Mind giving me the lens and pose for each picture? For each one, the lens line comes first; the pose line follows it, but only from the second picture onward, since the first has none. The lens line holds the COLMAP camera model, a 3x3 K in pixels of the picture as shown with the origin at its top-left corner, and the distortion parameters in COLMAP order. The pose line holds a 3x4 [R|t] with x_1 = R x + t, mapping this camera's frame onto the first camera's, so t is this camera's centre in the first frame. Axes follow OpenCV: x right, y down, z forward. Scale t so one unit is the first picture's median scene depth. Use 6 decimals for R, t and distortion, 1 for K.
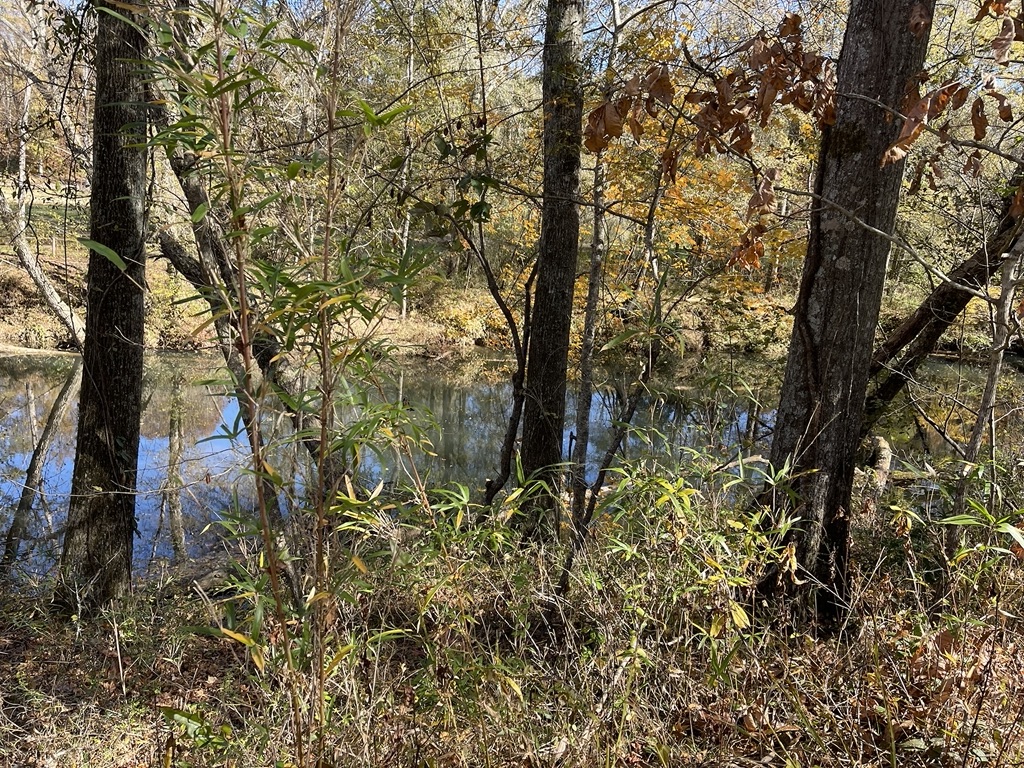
lens RADIAL K [[777.6, 0, 511.6], [0, 777.6, 384.5], [0, 0, 1]] dist [0.046170, -0.000533]
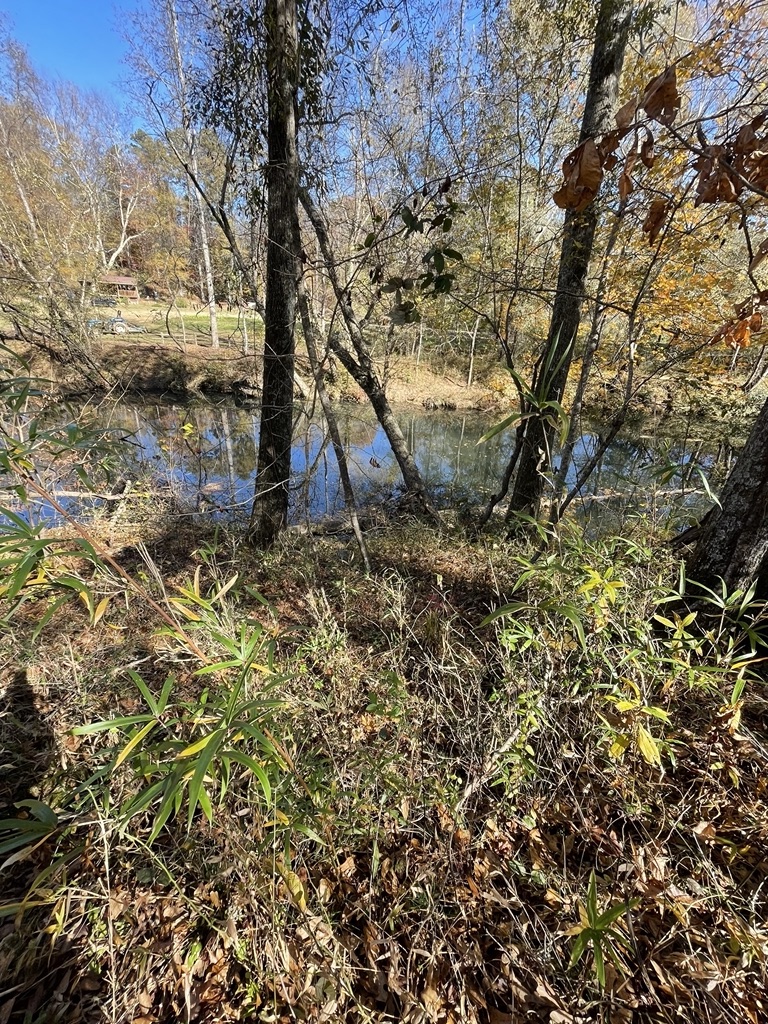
lens RADIAL K [[412.0, 0, 384.3], [0, 412.0, 514.1], [0, 0, 1]] dist [-0.002757, -0.000186]
pose [[0.940481, 0.122209, -0.317113, 0.024172], [-0.050463, 0.972980, 0.225307, -0.011610], [0.336079, -0.195894, 0.921236, 0.100585]]
